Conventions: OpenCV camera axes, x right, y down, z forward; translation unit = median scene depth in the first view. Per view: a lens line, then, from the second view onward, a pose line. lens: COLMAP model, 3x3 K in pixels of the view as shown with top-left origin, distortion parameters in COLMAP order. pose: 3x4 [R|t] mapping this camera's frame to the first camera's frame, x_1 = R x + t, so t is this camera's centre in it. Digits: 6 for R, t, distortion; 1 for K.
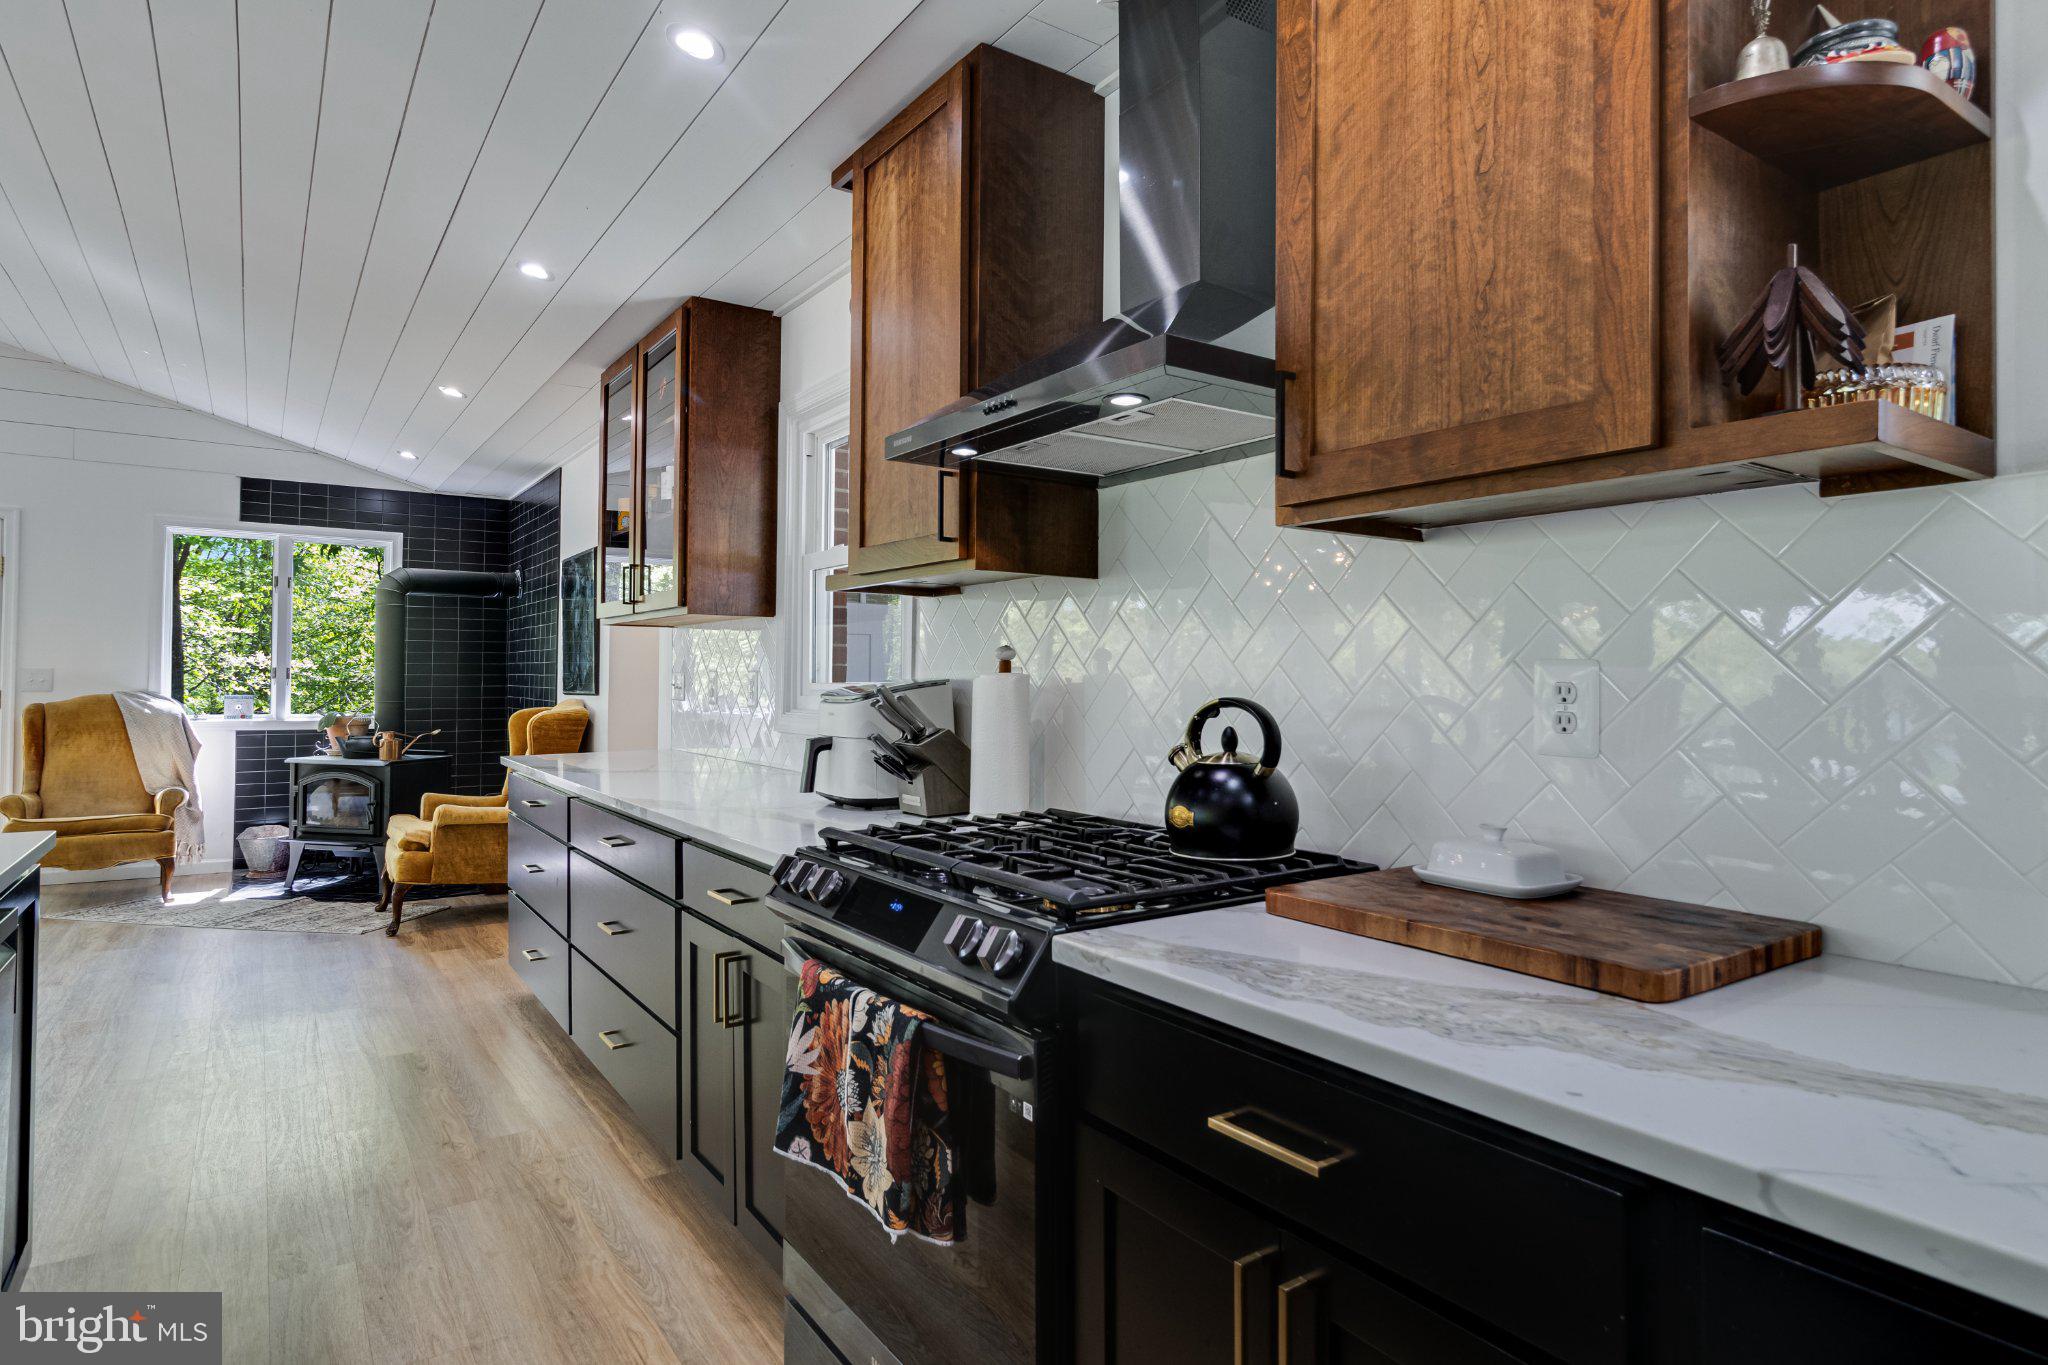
lens RADIAL K [[1129.3, 0, 1022.5], [0, 1129.3, 665.8], [0, 0, 1]] dist [0.003801, -0.000660]
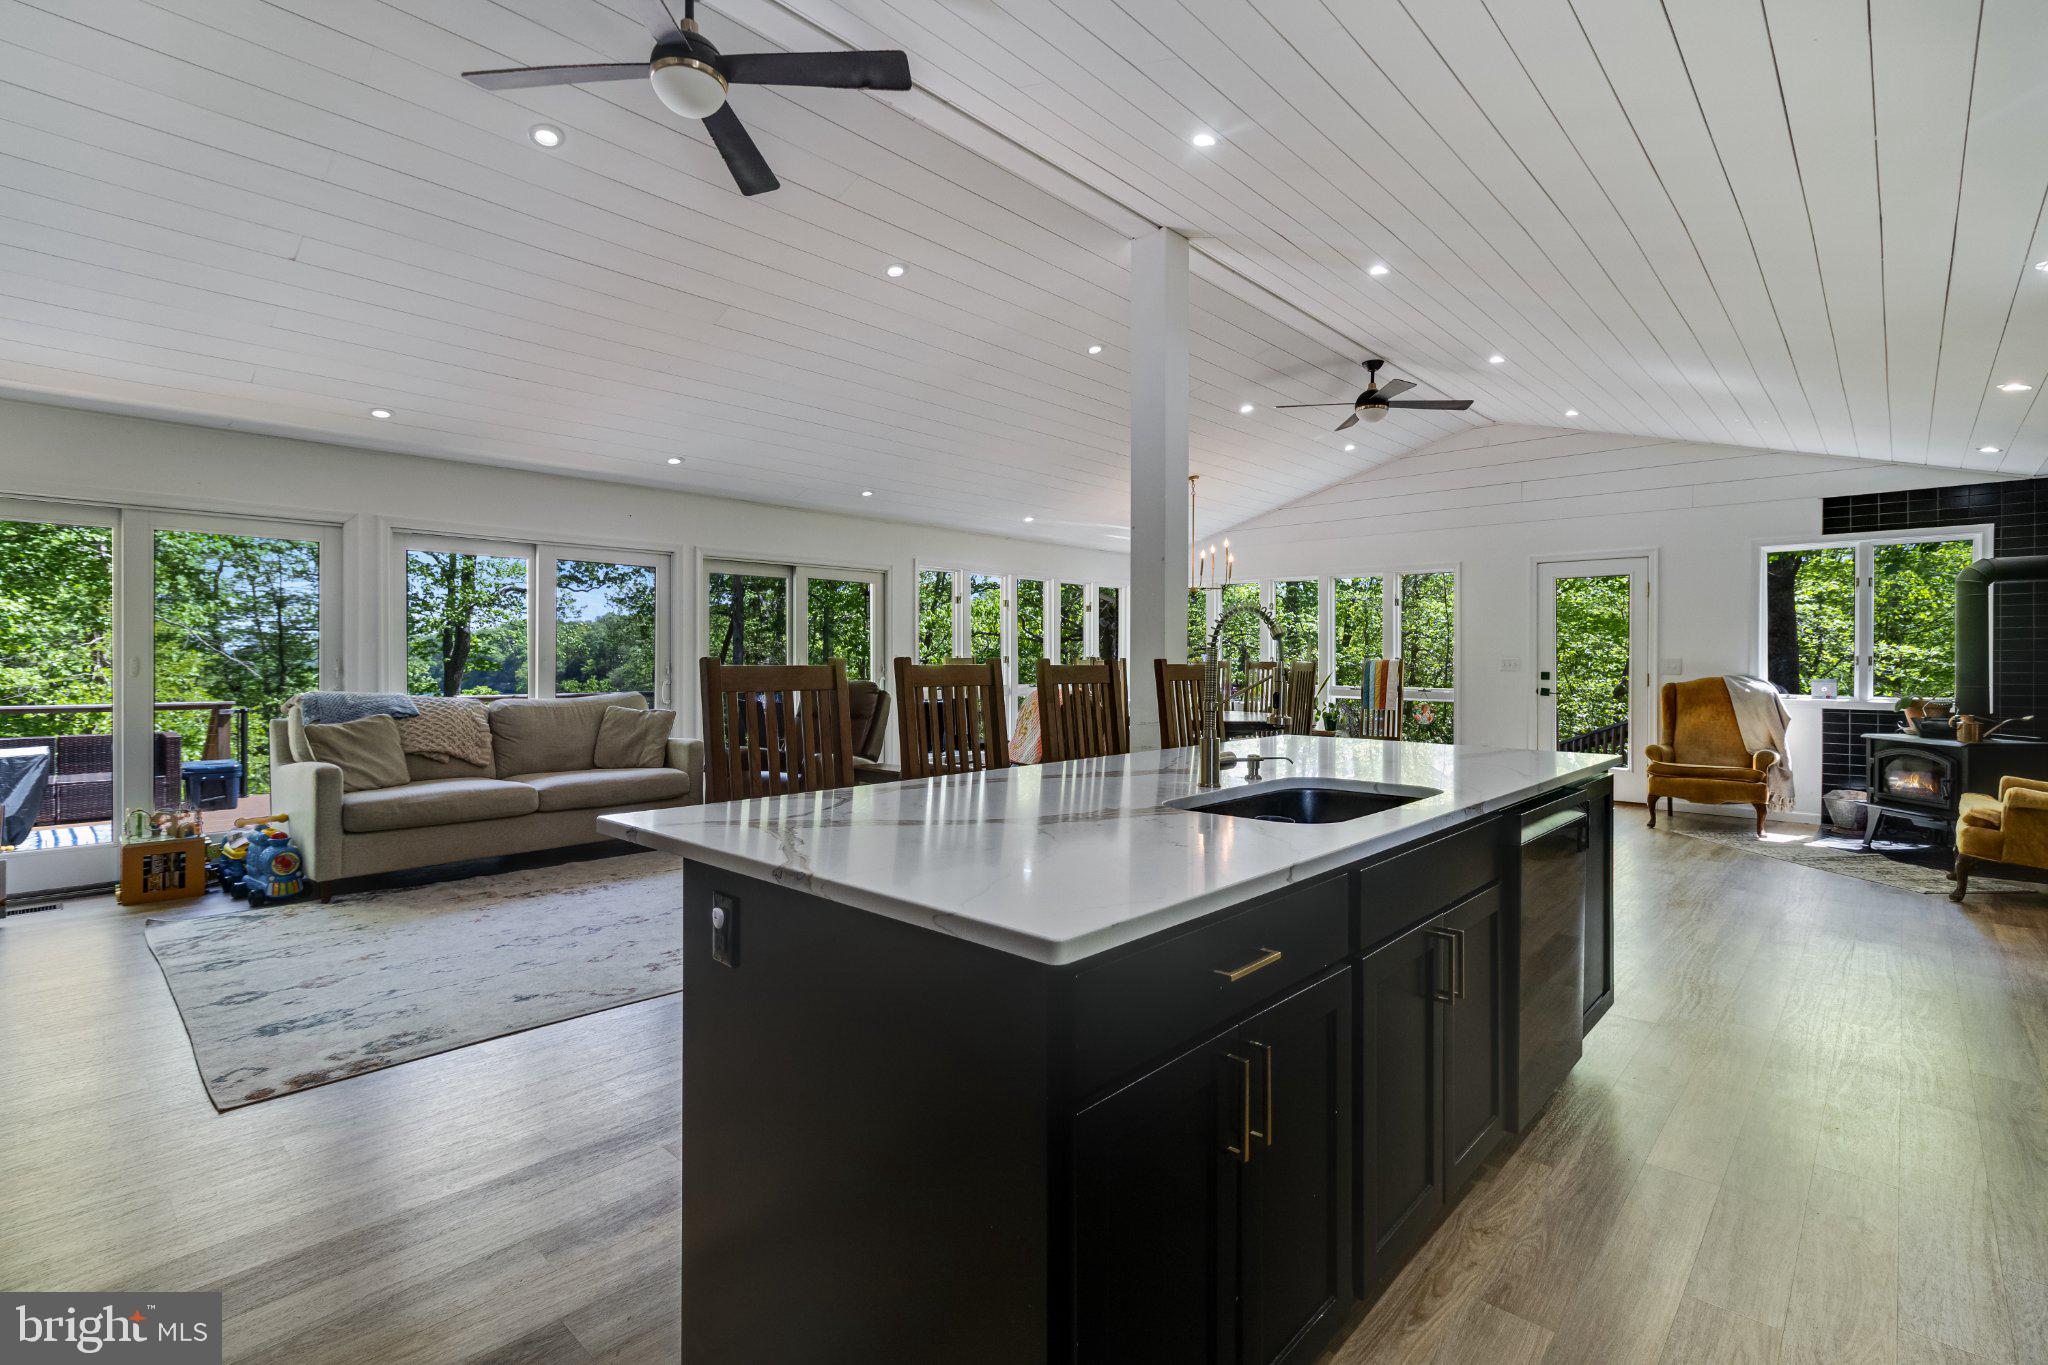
lens RADIAL K [[945.7, 0, 1024.0], [0, 945.7, 656.6], [0, 0, 1]] dist [0.004458, -0.000739]
pose [[0.221573, -0.011018, -0.975082, 0.113559], [0.010420, 0.999906, -0.008931, 0.002324], [0.975088, -0.008182, 0.221667, -0.060038]]
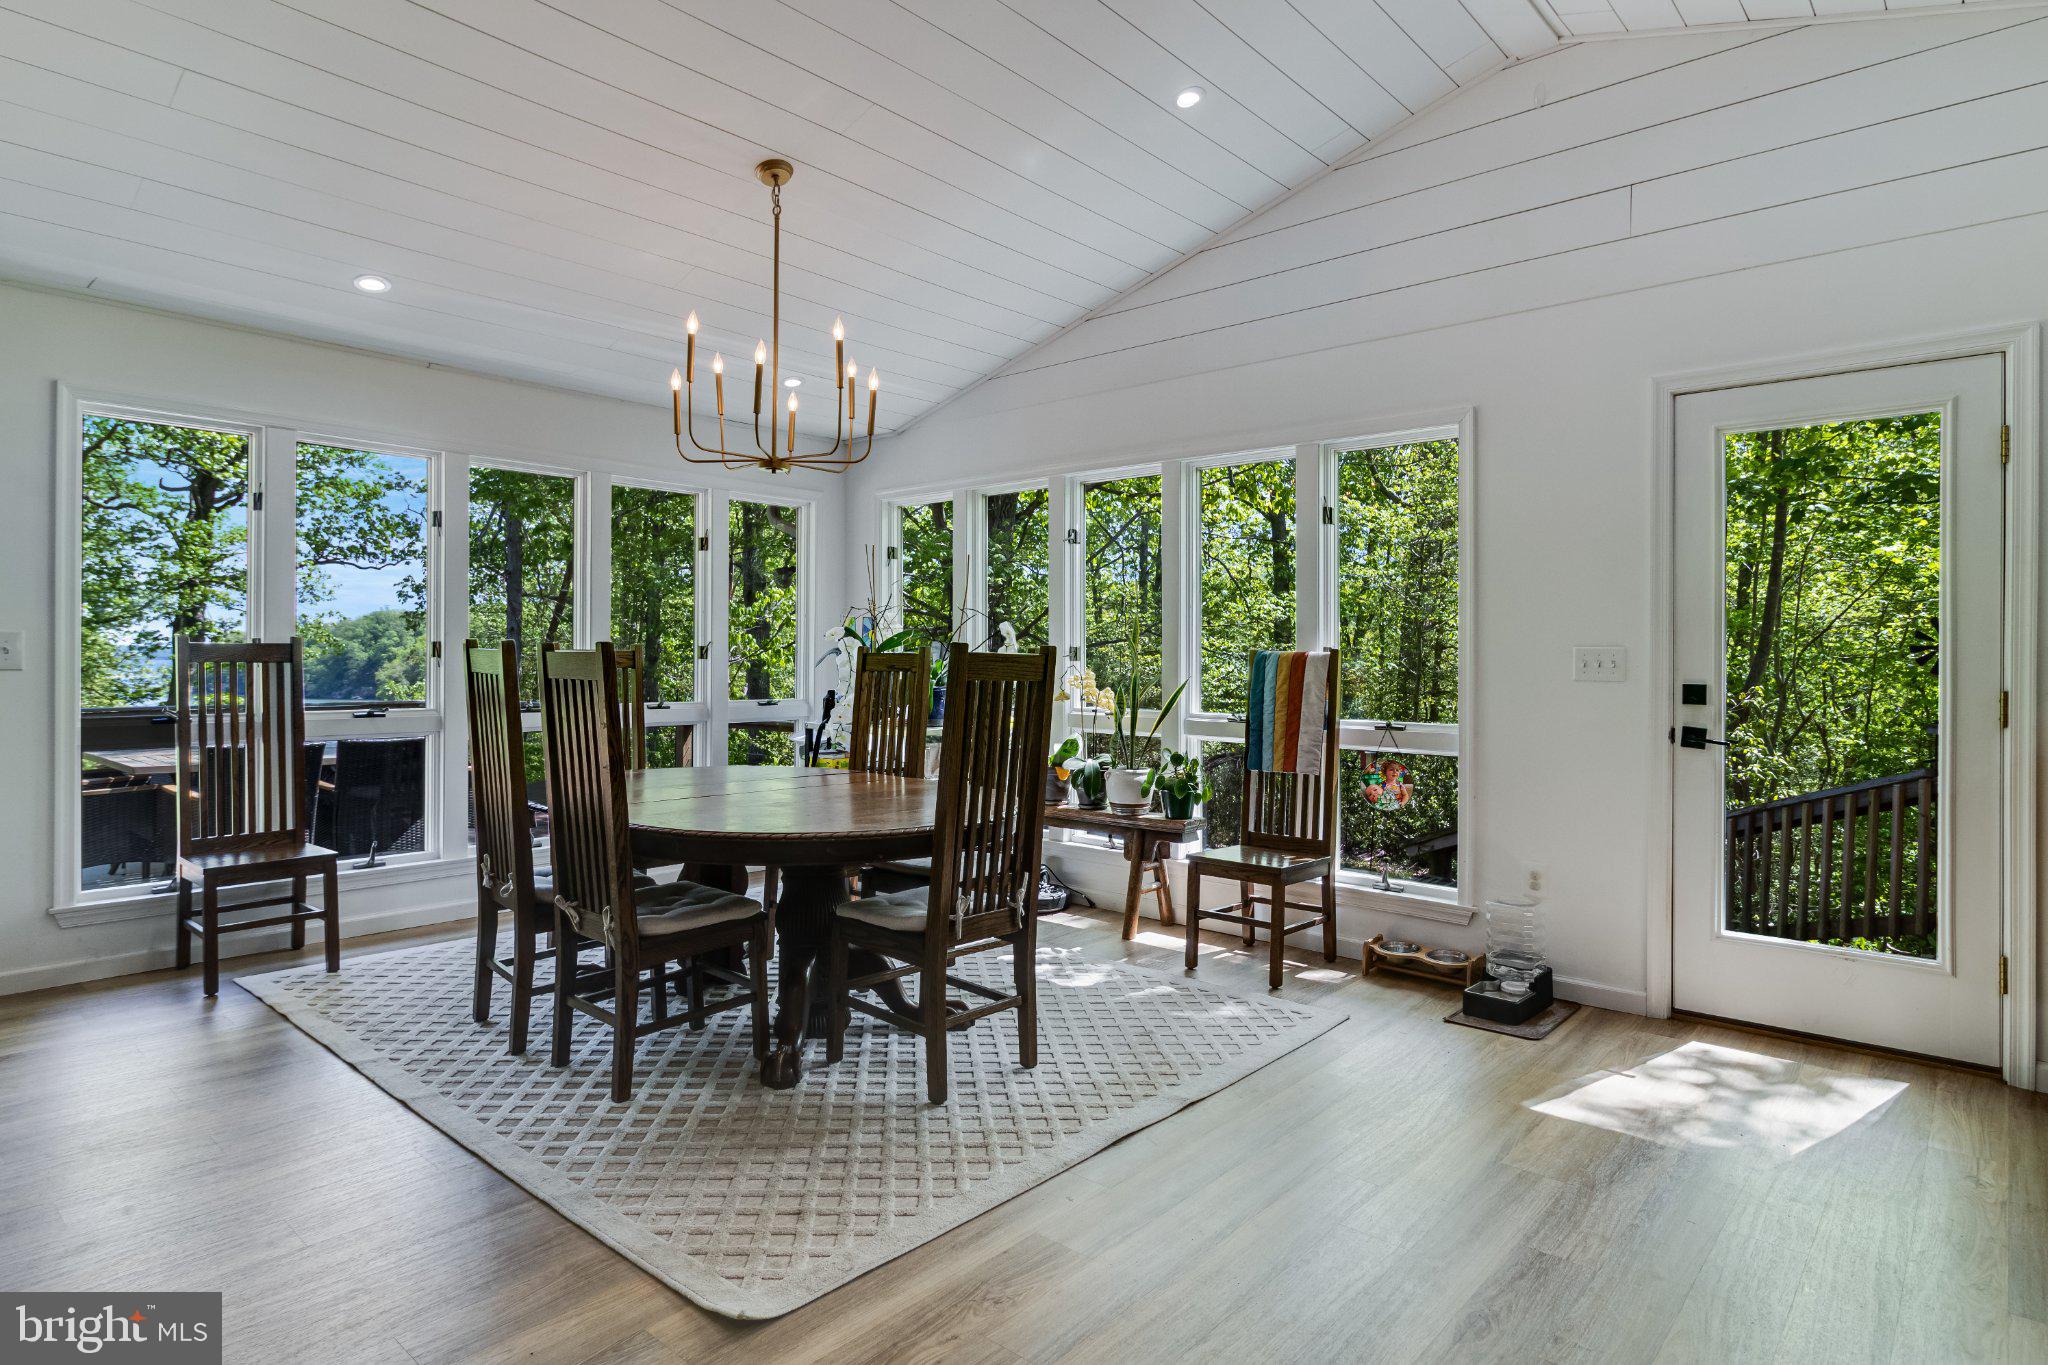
lens RADIAL K [[1129.3, 0, 1026.3], [0, 1129.3, 643.8], [0, 0, 1]] dist [0.003801, -0.000660]
pose [[0.239816, -0.023314, -0.970538, -0.518288], [0.004959, 0.999728, -0.022790, 0.010292], [0.970806, 0.000652, 0.239866, 0.457391]]
